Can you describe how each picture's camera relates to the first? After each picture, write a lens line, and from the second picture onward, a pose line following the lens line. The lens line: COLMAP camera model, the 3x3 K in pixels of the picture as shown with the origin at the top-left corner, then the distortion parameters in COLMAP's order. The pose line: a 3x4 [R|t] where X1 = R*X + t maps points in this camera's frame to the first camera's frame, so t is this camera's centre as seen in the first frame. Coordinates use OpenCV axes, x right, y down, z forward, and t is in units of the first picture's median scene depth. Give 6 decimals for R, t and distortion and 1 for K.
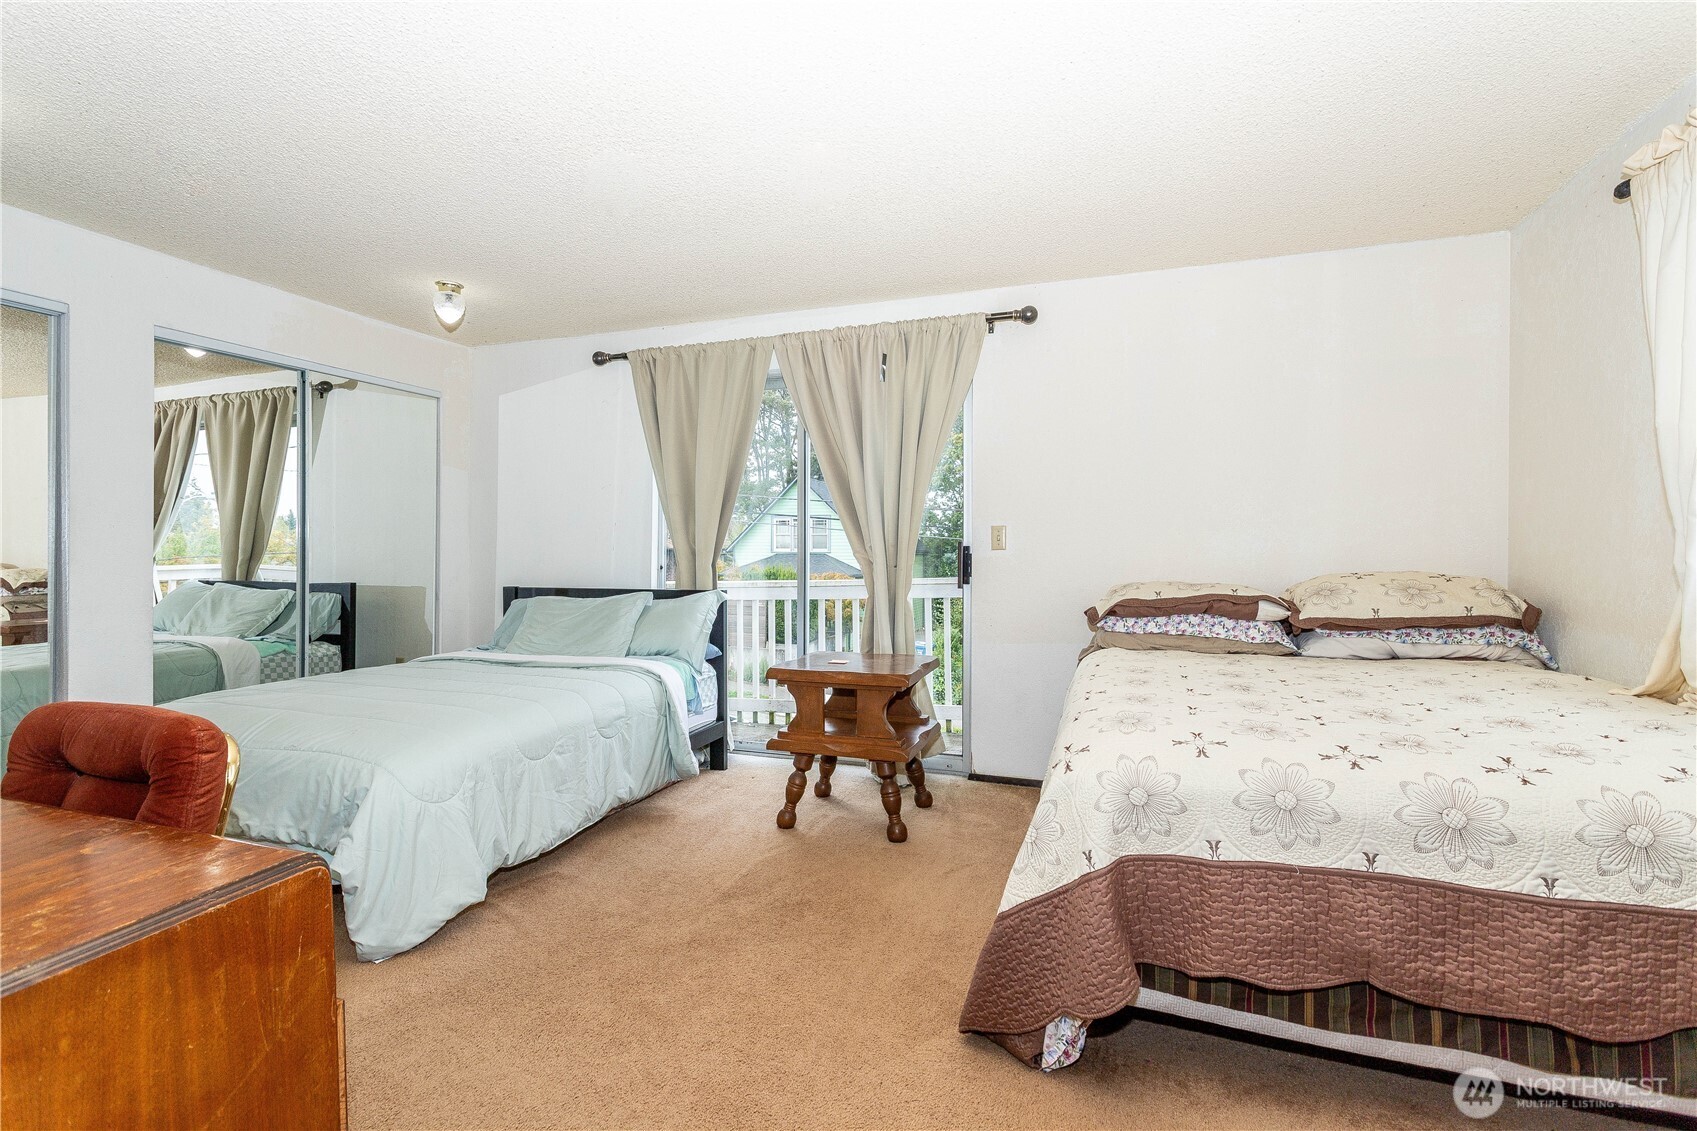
lens RADIAL K [[802.2, 0, 837.0], [0, 802.2, 554.2], [0, 0, 1]] dist [-0.000300, -0.000003]
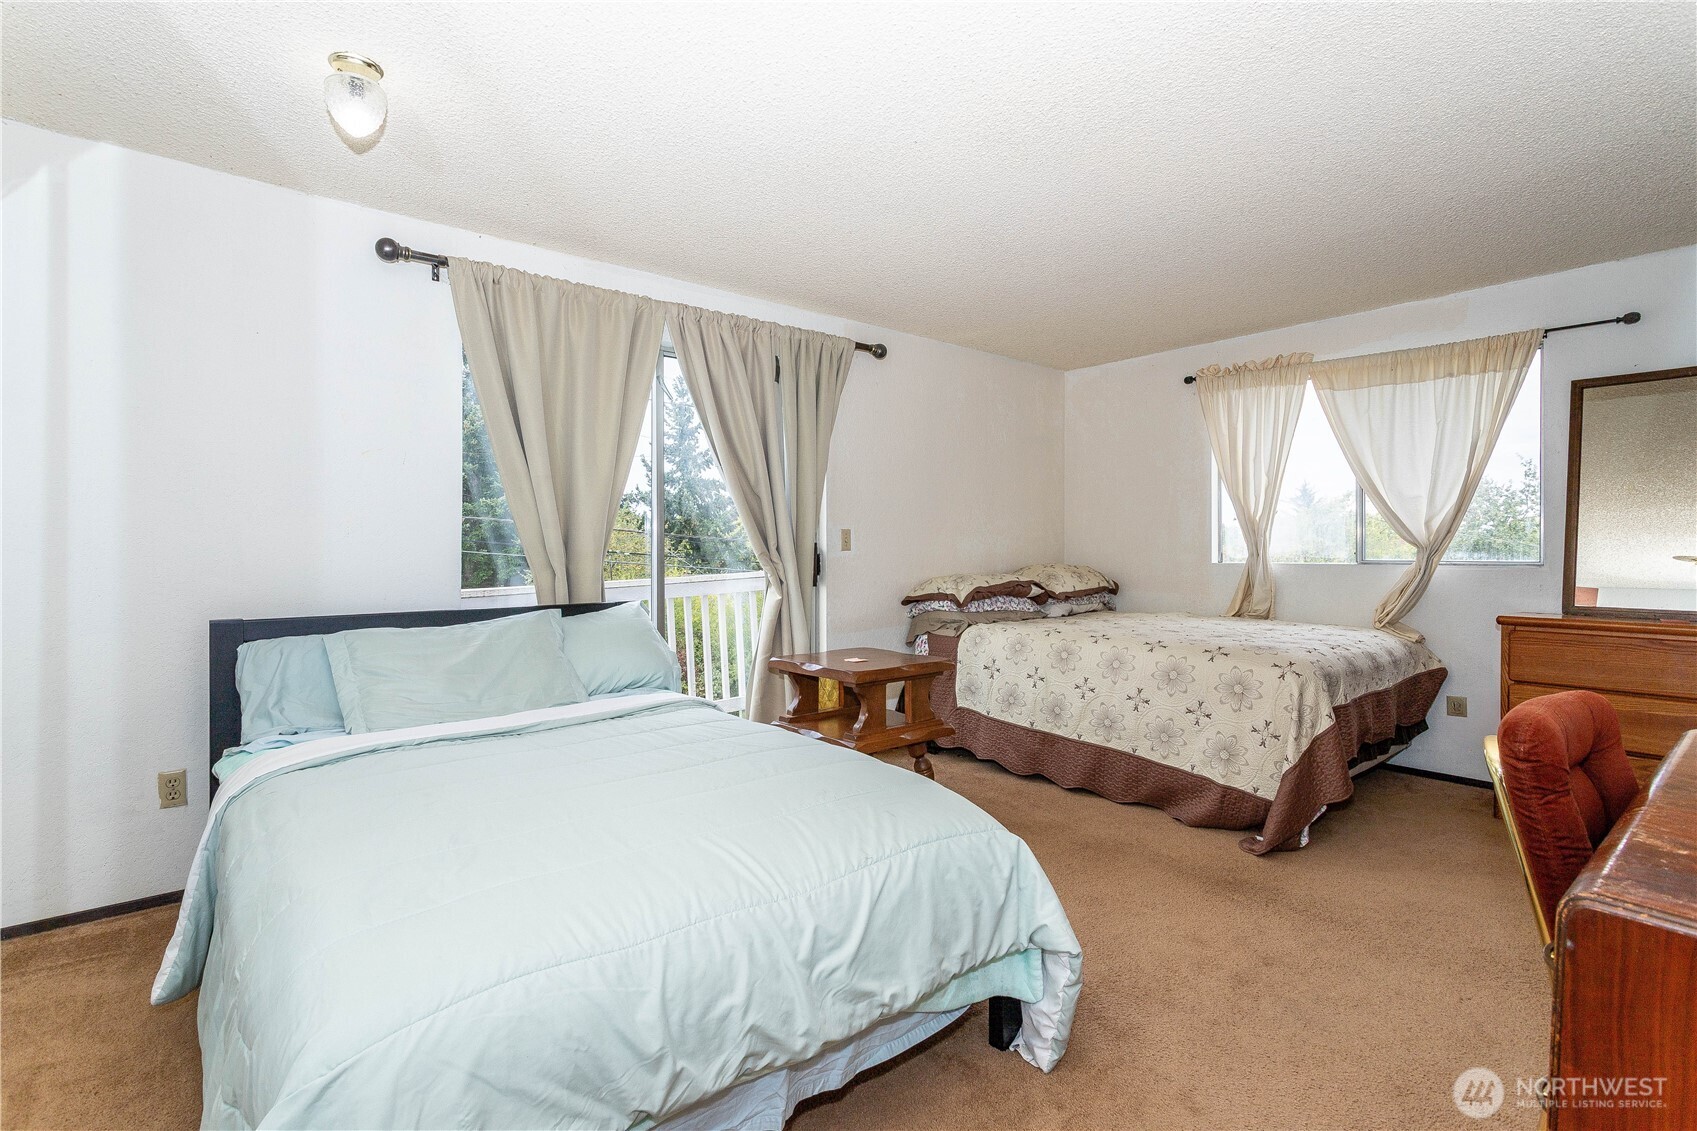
lens RADIAL K [[802.2, 0, 837.0], [0, 802.2, 554.2], [0, 0, 1]] dist [-0.000300, -0.000003]
pose [[0.509257, -0.004180, 0.860604, -0.947896], [0.005281, 0.999985, 0.001732, -0.002762], [-0.860598, 0.003663, 0.509272, 0.531983]]
